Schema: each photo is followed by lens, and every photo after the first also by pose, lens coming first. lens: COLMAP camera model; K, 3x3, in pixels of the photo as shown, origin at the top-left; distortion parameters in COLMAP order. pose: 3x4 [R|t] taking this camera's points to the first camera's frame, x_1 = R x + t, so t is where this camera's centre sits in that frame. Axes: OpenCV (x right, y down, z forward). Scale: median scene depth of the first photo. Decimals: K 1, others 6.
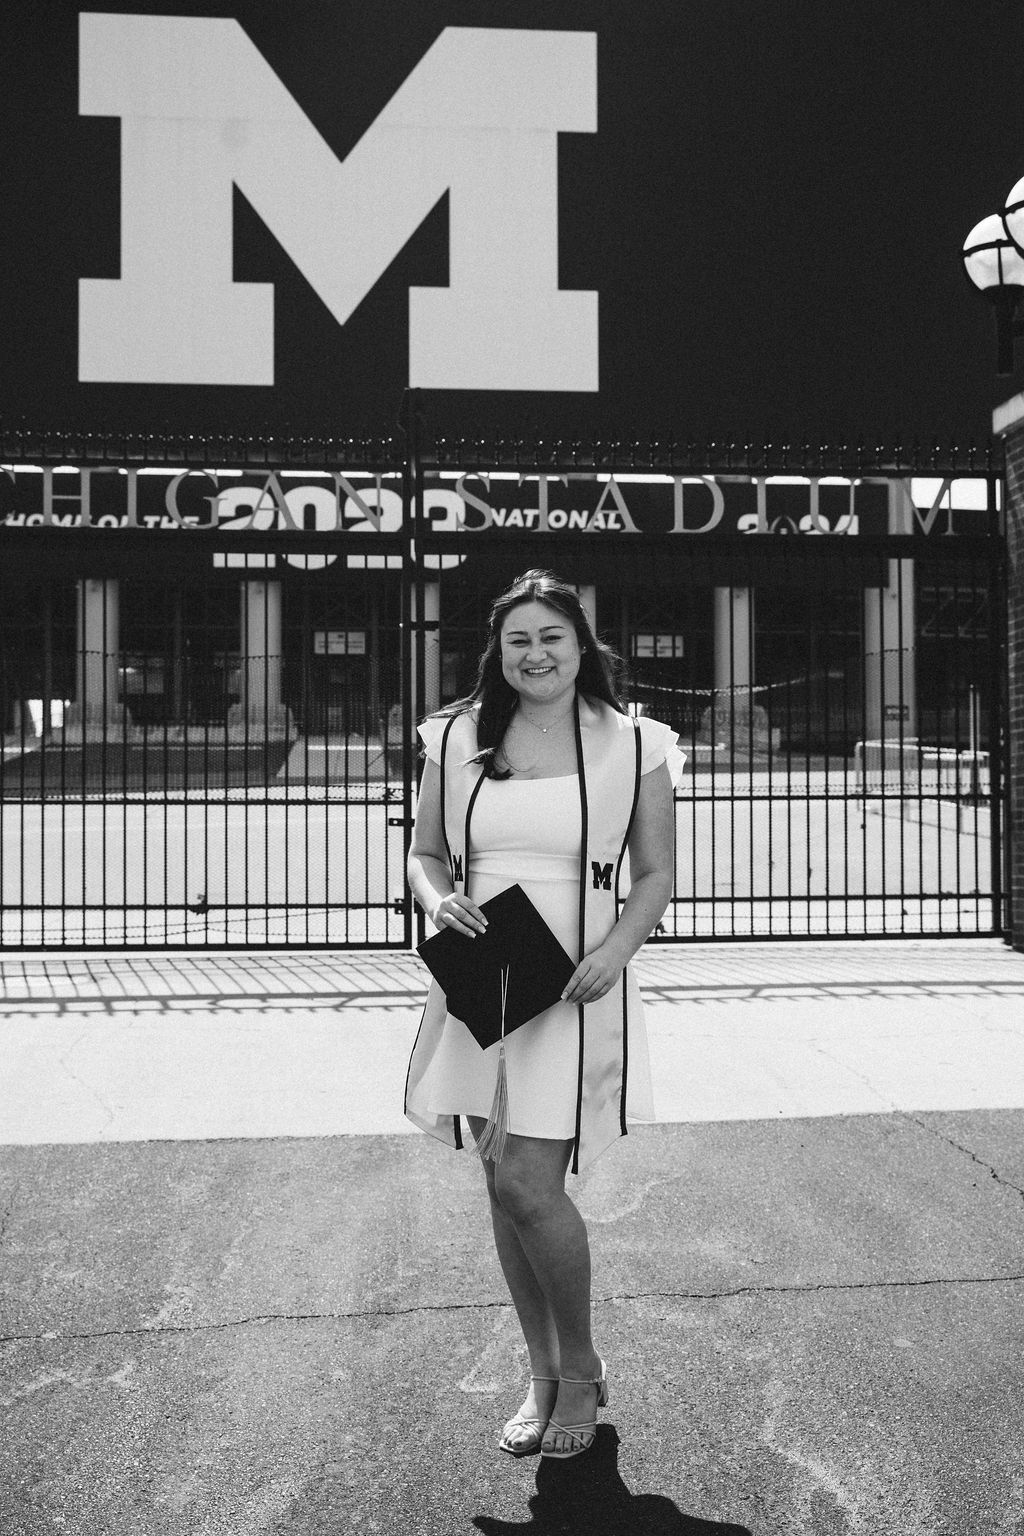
lens RADIAL K [[1904.2, 0, 508.2], [0, 1904.2, 755.3], [0, 0, 1]] dist [0.027849, 0.000000]
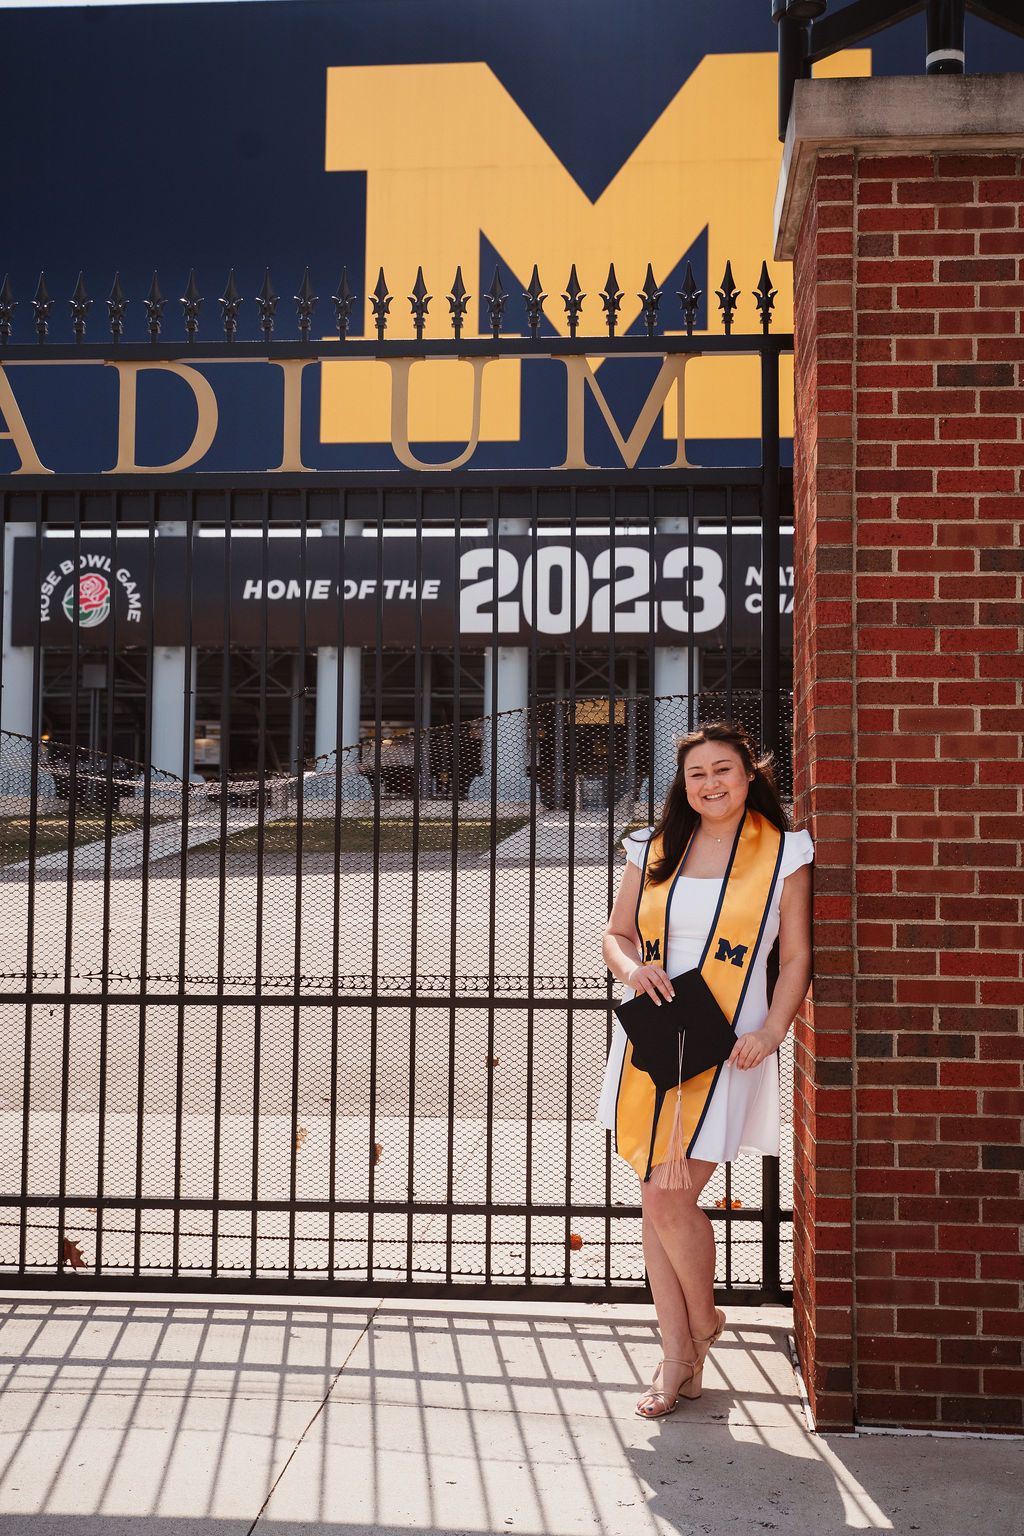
lens RADIAL K [[1856.7, 0, 512.4], [0, 1856.7, 765.5], [0, 0, 1]] dist [0.027296, 0.000000]
pose [[0.981268, 0.002864, -0.192626, 0.283724], [-0.008886, 0.999498, -0.030405, -0.024301], [0.192442, 0.031547, 0.980801, 0.529804]]
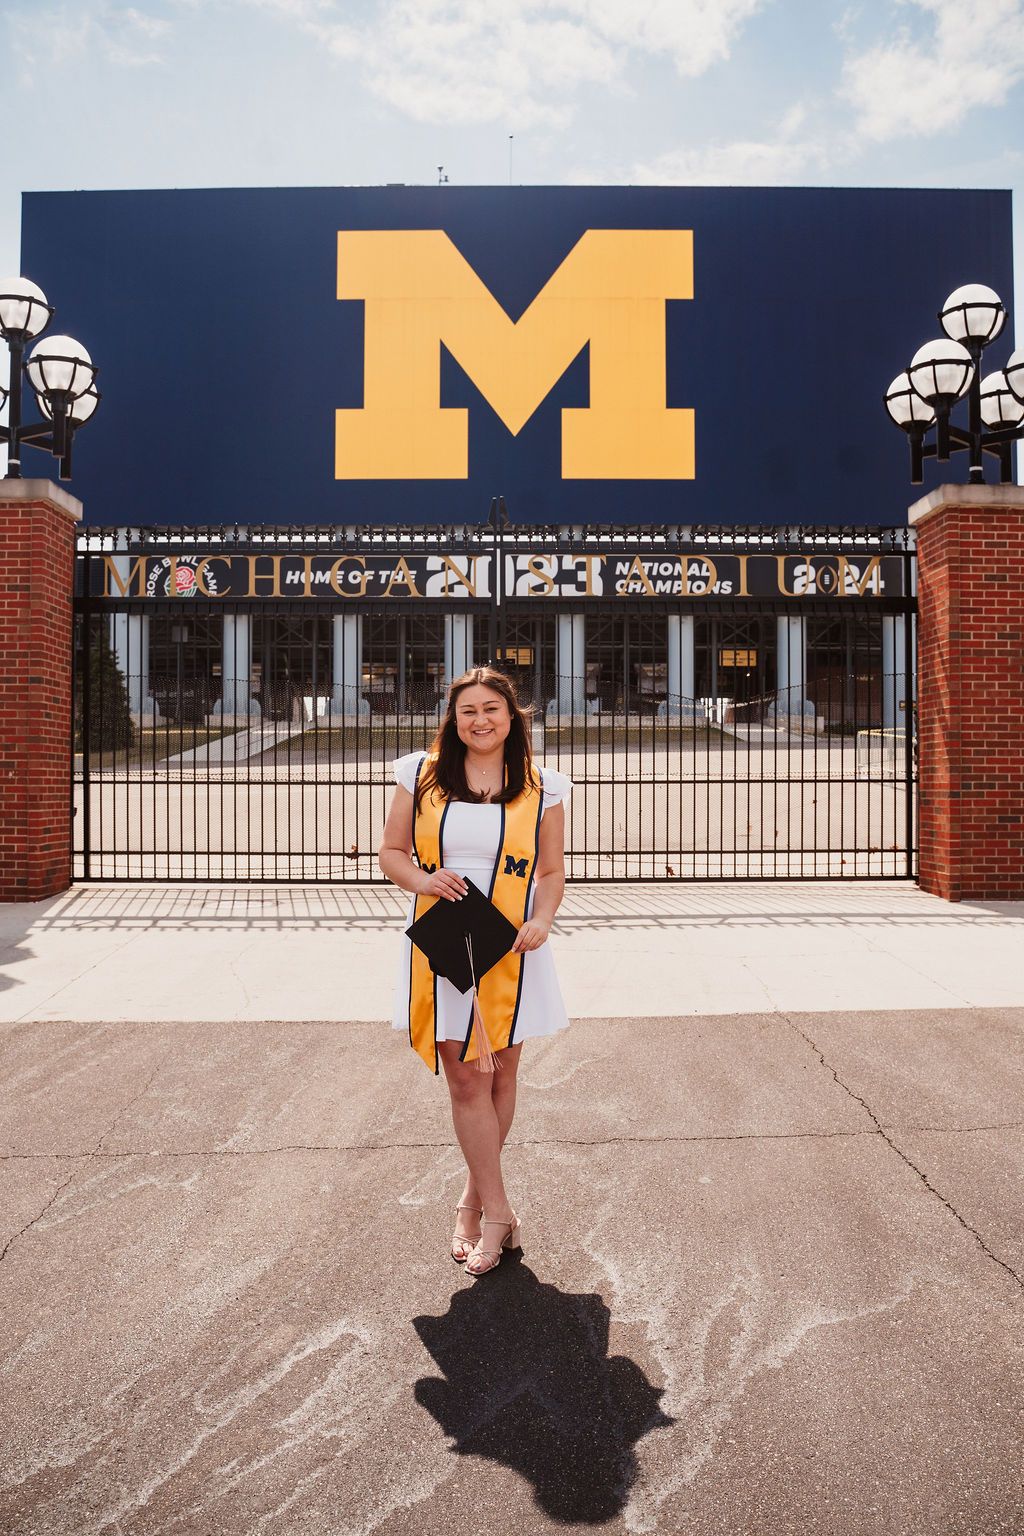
lens RADIAL K [[1331.0, 0, 502.5], [0, 1331.0, 770.1], [0, 0, 1]] dist [-0.079881, 0.006018]
pose [[0.994318, 0.003213, -0.106398, 0.059575], [-0.000108, 0.999574, 0.029180, -0.015094], [0.106446, -0.029002, 0.993895, -0.008812]]
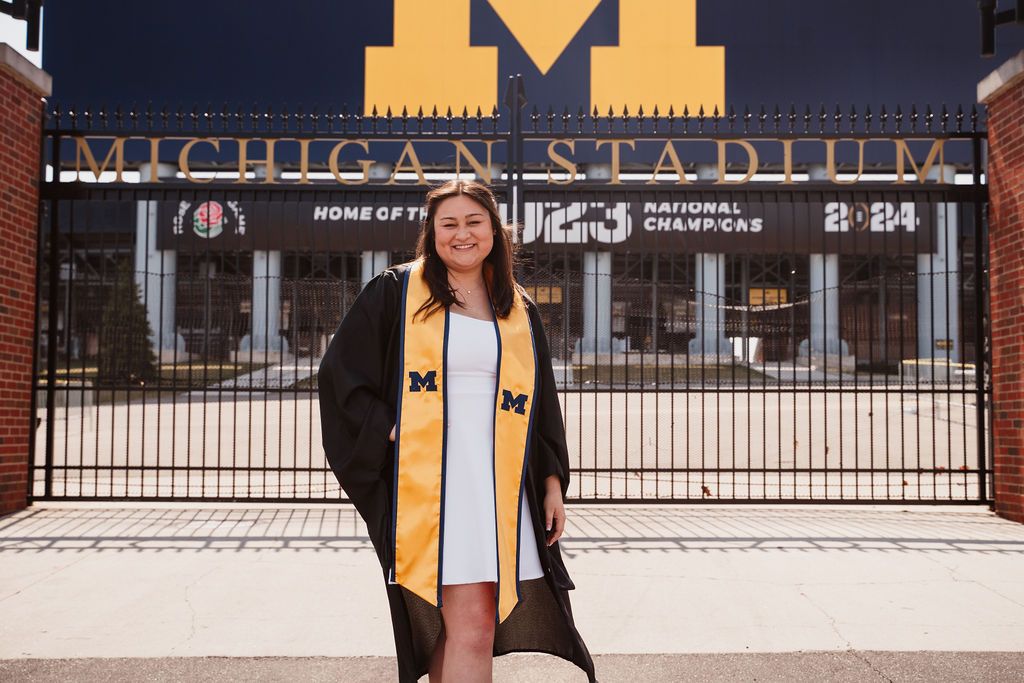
lens RADIAL K [[1308.0, 0, 513.5], [0, 1308.0, 343.0], [0, 0, 1]] dist [0.061289, 0.000000]
pose [[0.992666, 0.002227, -0.120871, 0.056465], [-0.005287, 0.999674, -0.024998, 0.012969], [0.120776, 0.025454, 0.992353, 0.105918]]
